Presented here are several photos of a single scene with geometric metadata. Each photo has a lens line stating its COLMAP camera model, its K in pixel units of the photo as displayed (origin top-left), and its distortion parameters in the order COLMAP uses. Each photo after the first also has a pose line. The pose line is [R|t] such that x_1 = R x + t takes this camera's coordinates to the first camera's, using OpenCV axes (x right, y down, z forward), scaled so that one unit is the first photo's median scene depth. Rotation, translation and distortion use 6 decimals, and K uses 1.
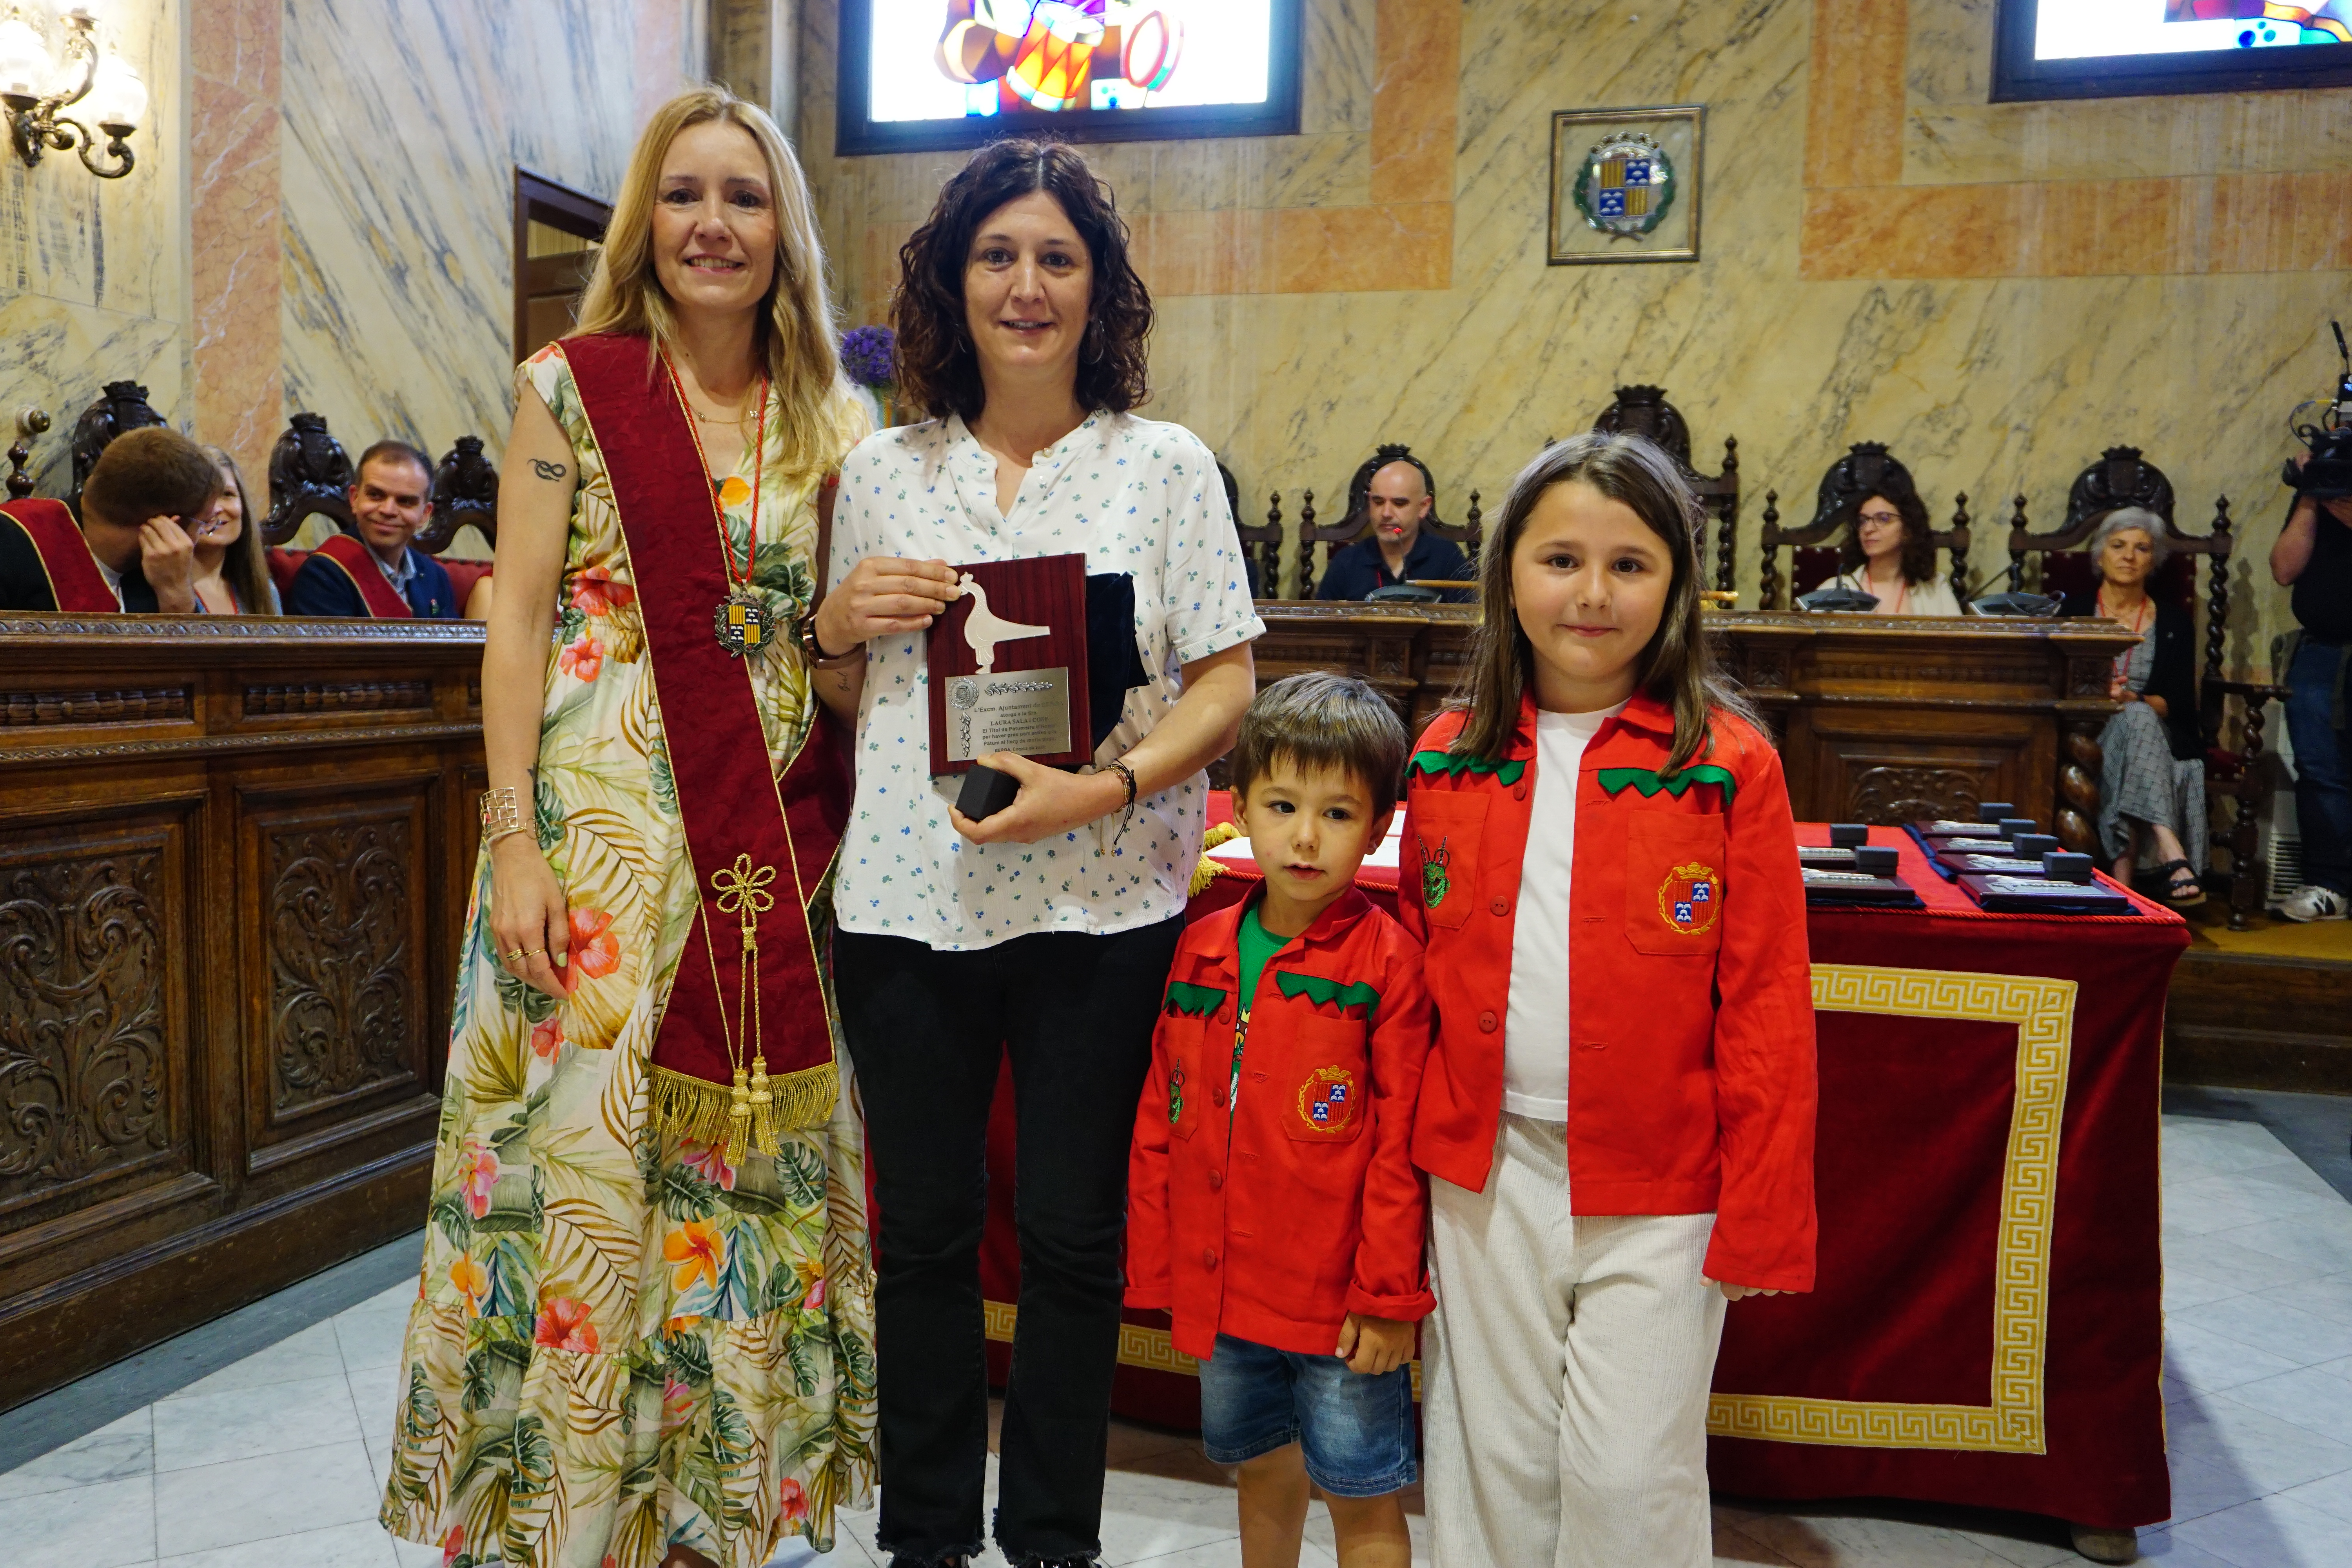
lens RADIAL K [[1910.6, 0, 1152.9], [0, 1910.6, 776.0], [0, 0, 1]] dist [-0.034887, 0.046517]
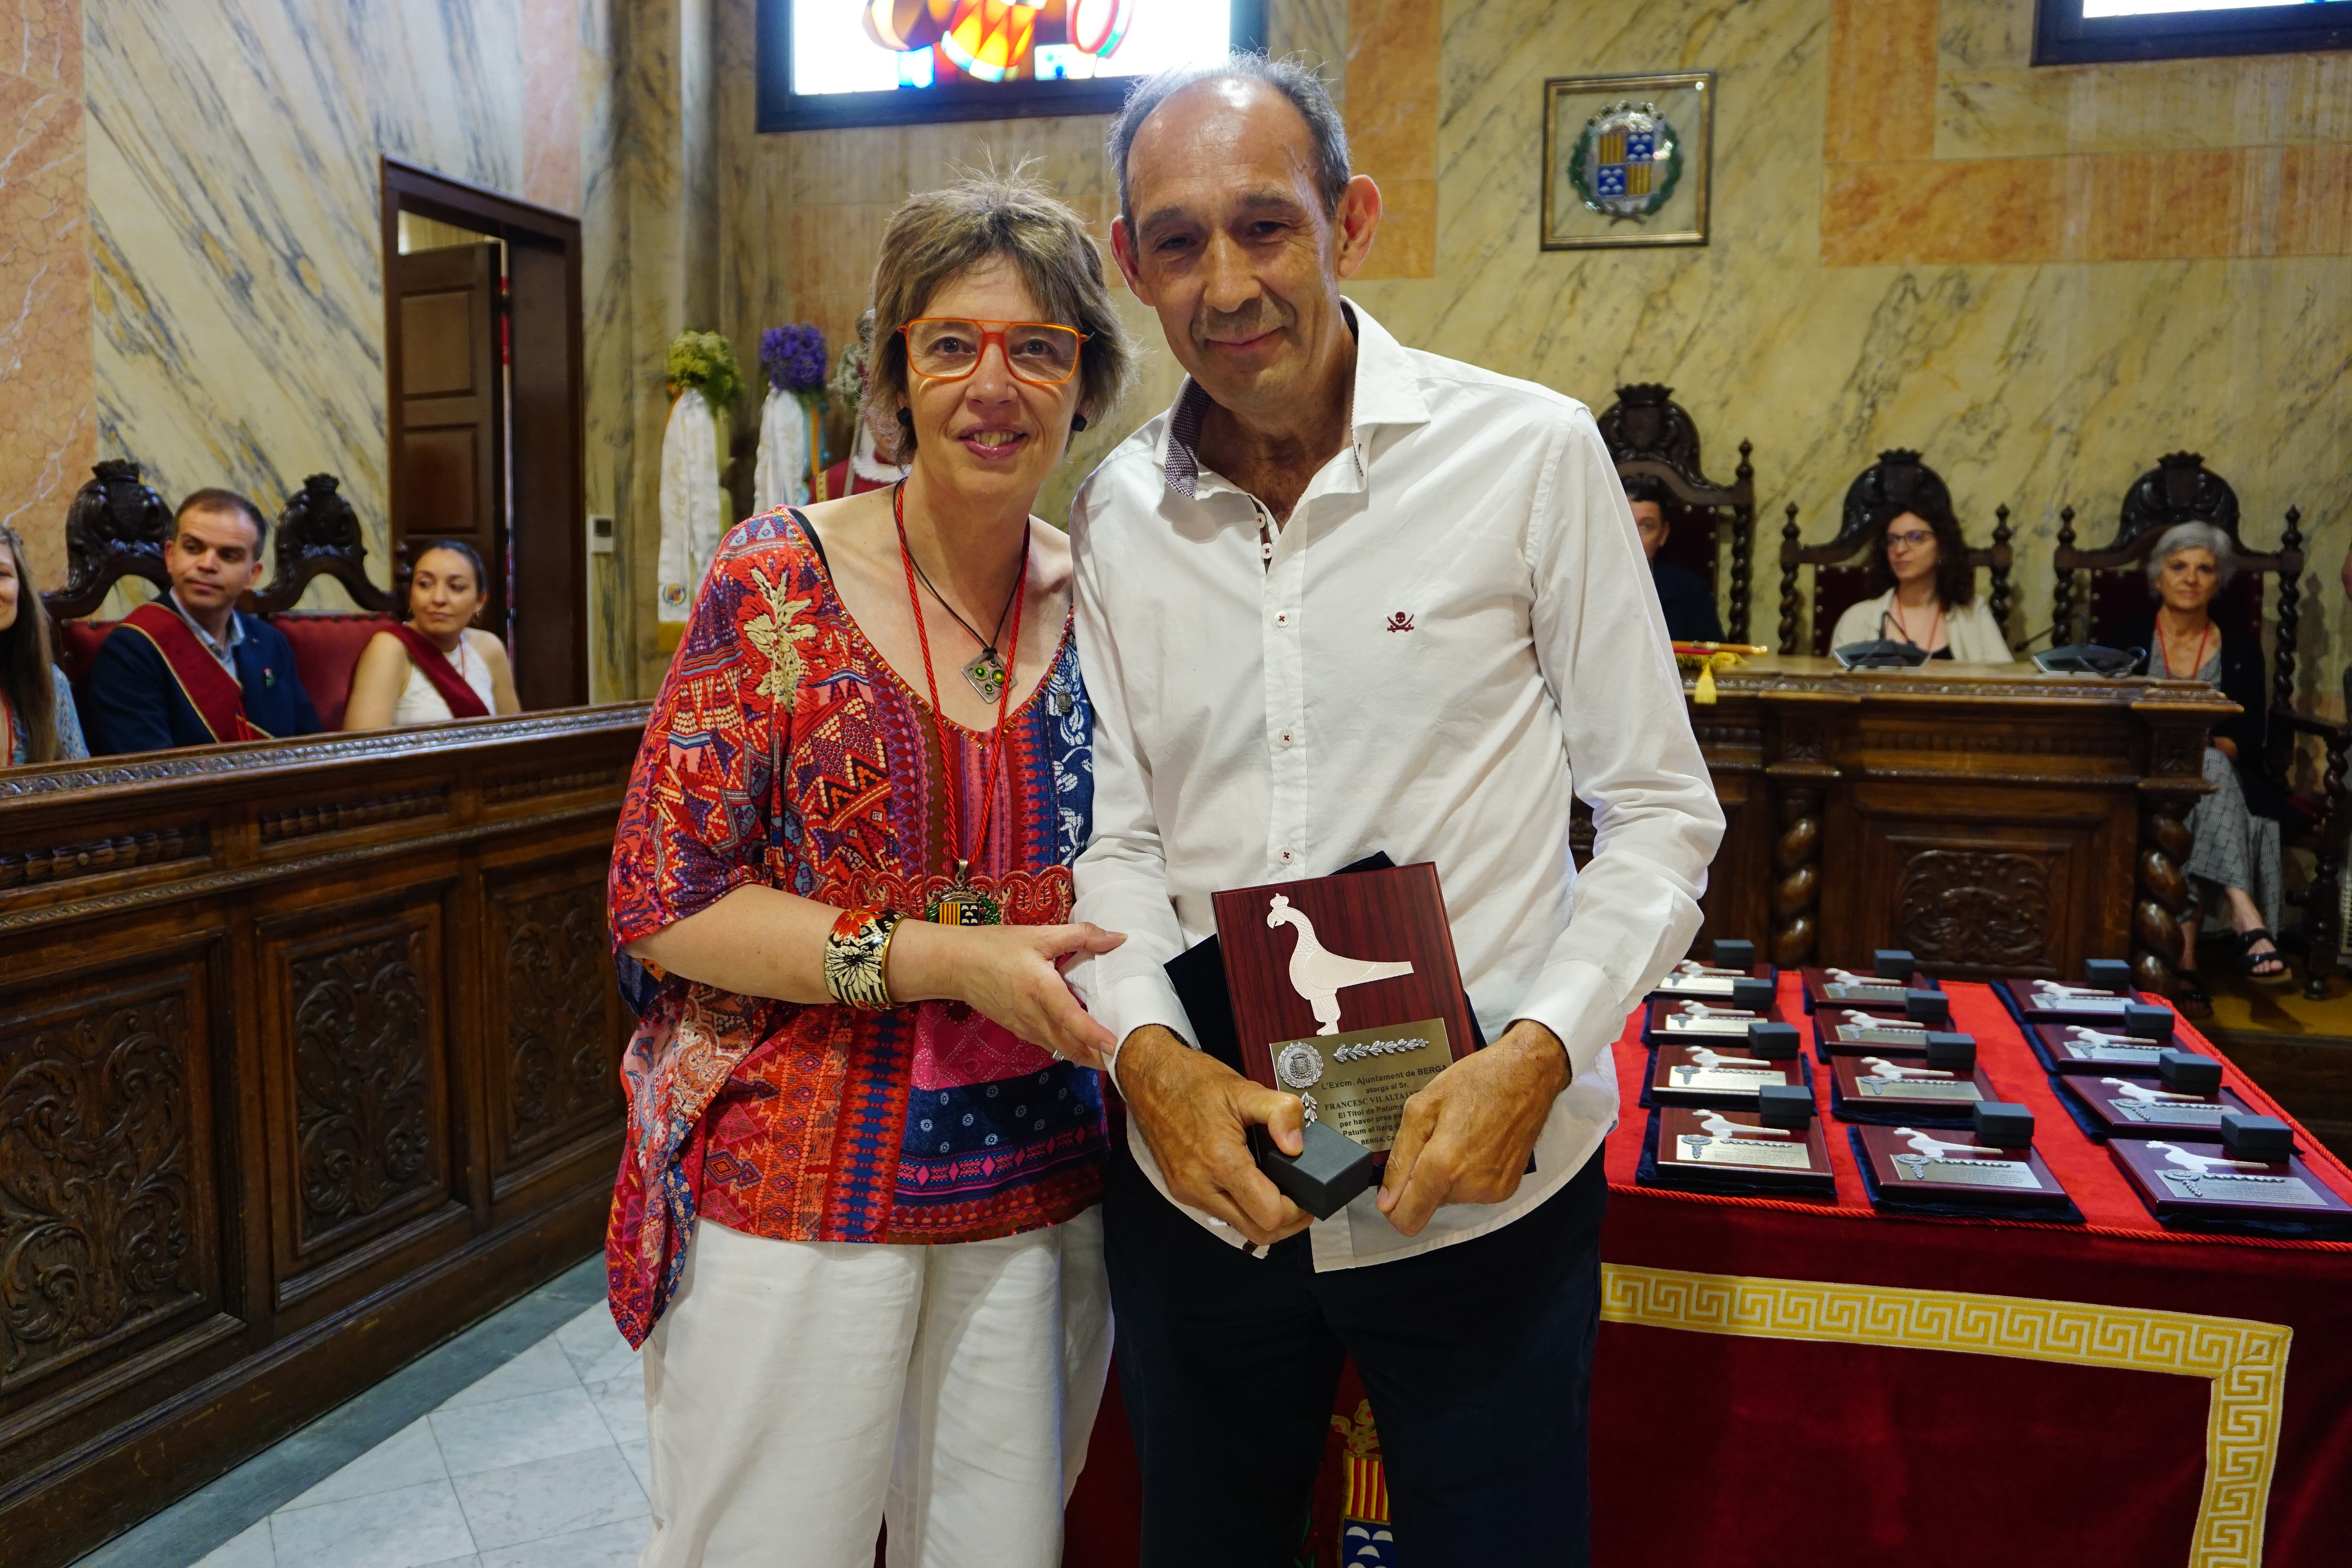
lens RADIAL K [[1905.8, 0, 1157.1], [0, 1905.8, 775.8], [0, 0, 1]] dist [-0.033908, 0.043939]
pose [[0.999858, -0.013393, 0.010265, 0.014118], [0.013094, 0.999504, 0.028650, -0.052958], [-0.010644, -0.028511, 0.999537, 0.104726]]
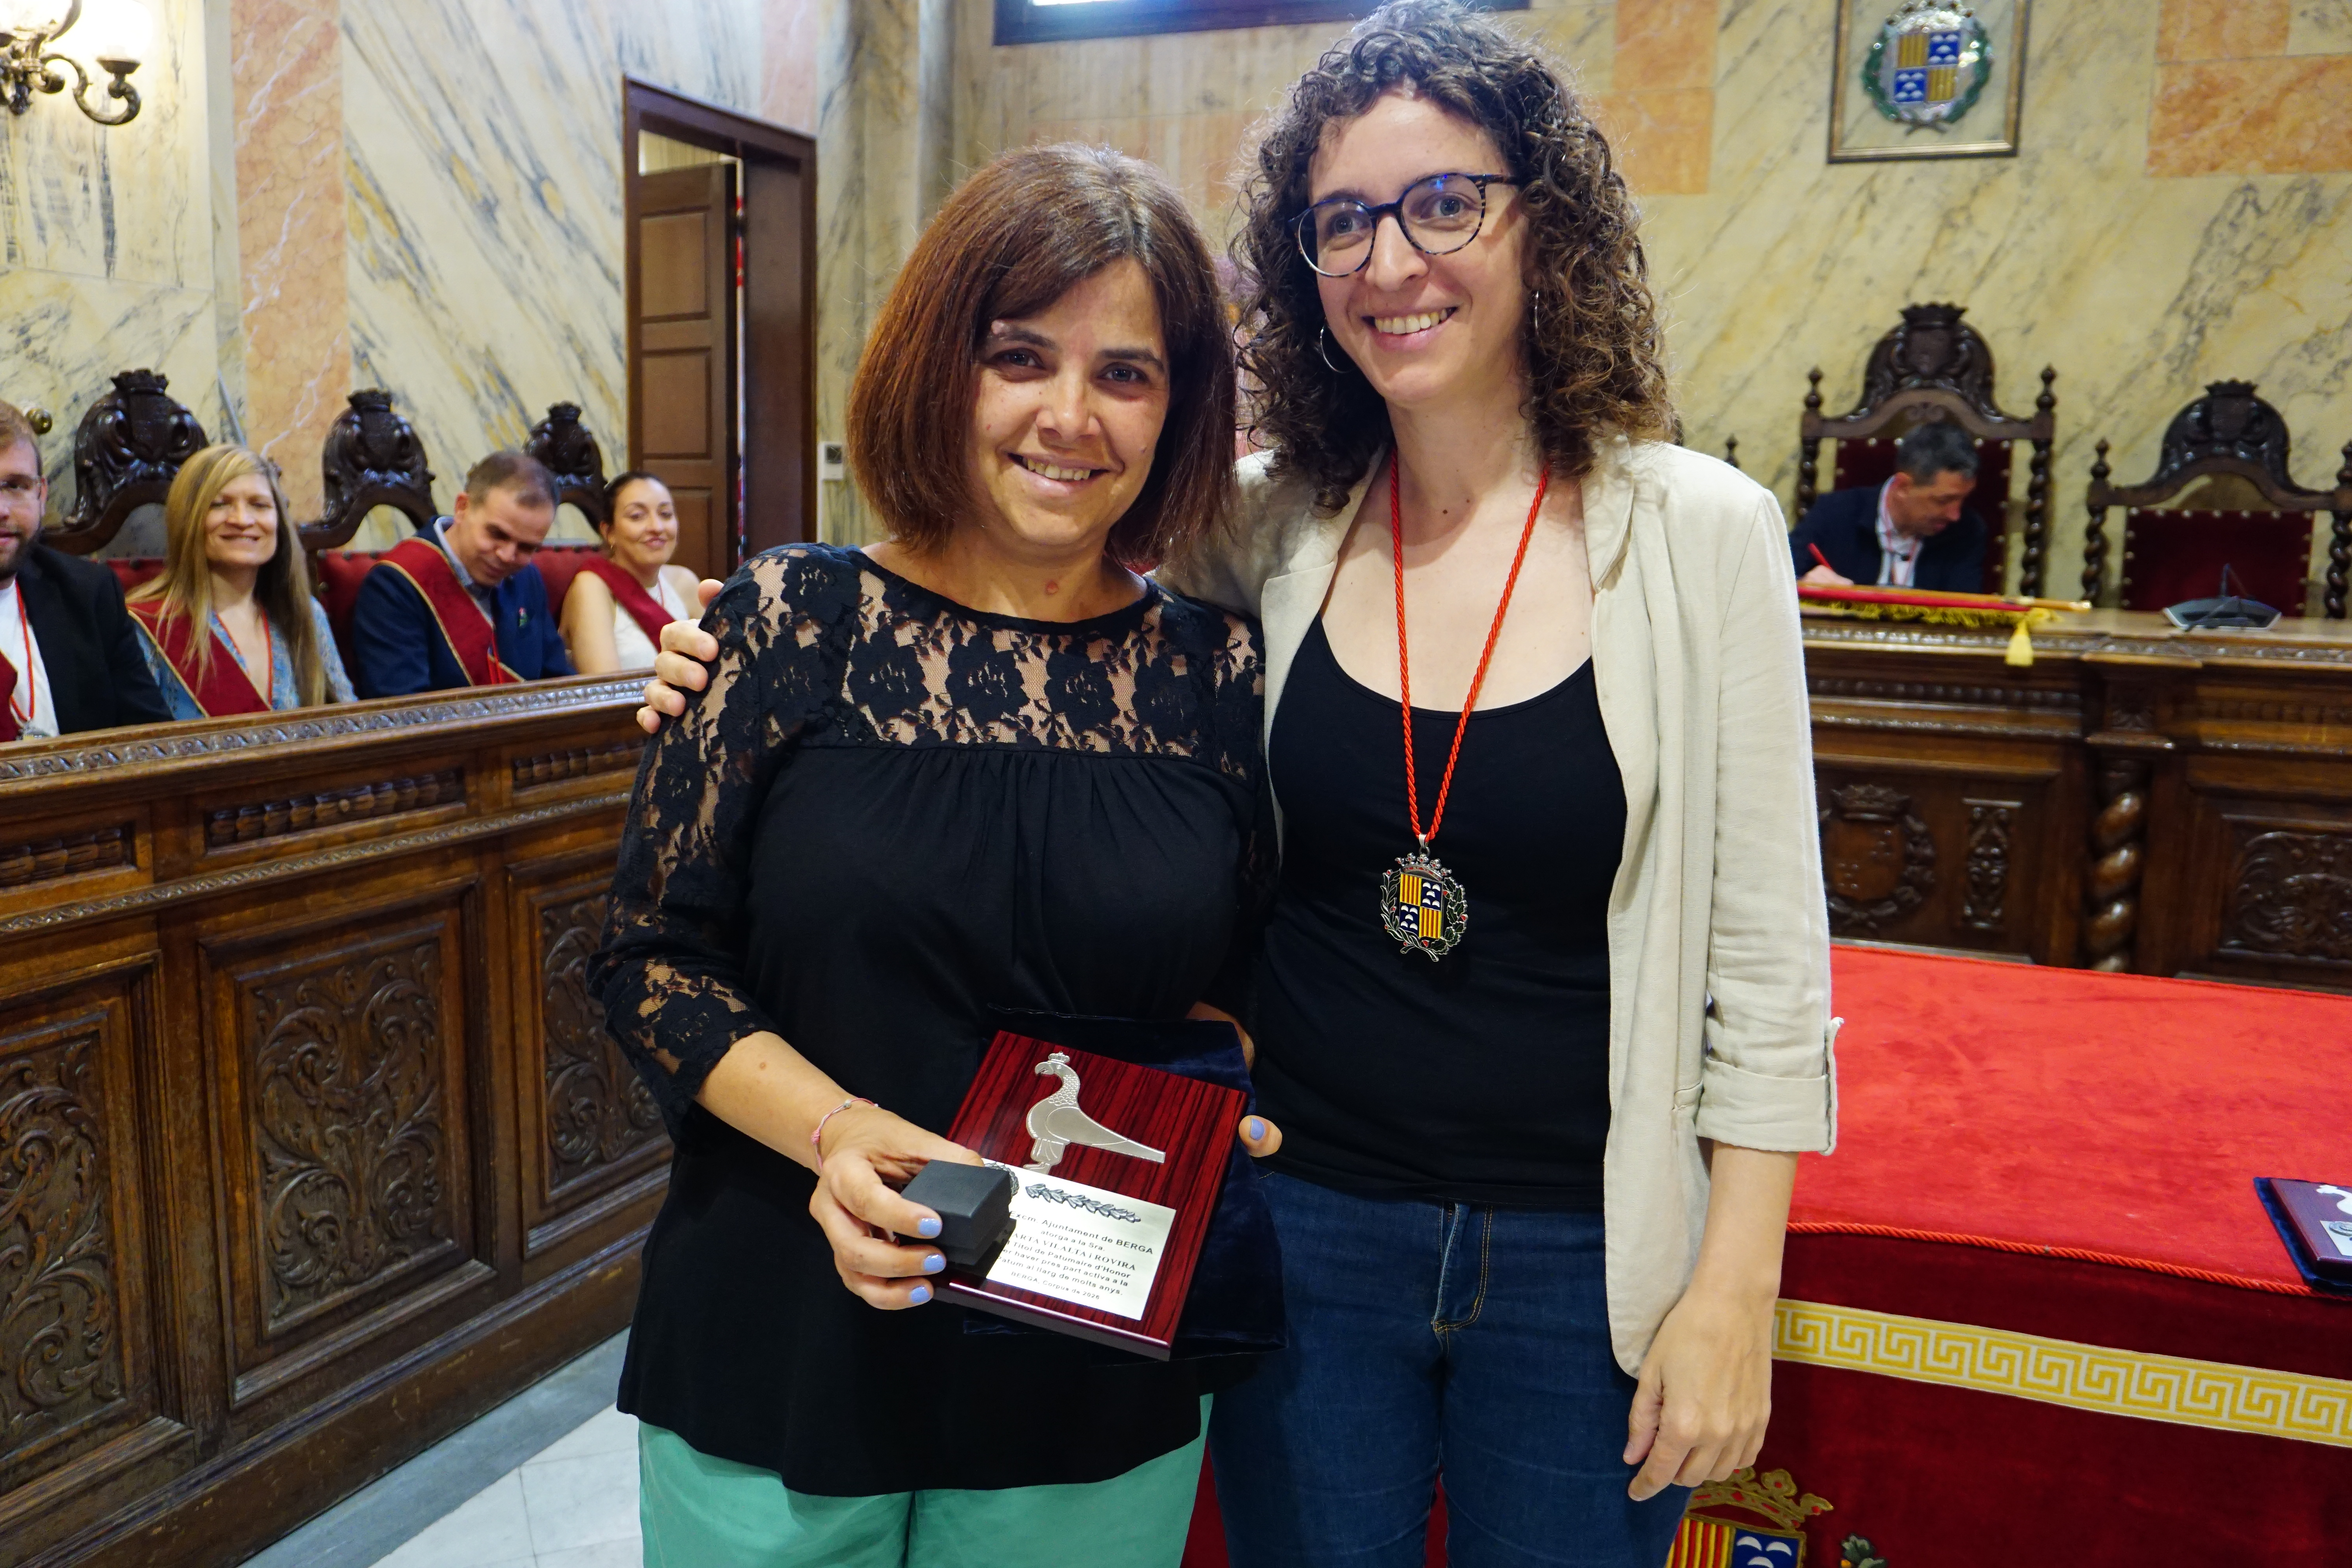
lens RADIAL K [[1923.2, 0, 1154.4], [0, 1923.2, 775.9], [0, 0, 1]] dist [-0.025552, 0.040299]
pose [[0.995405, 0.011600, -0.095051, -0.005063], [-0.005026, 0.997596, 0.069119, -0.062684], [0.095624, -0.068324, 0.993070, 0.128821]]
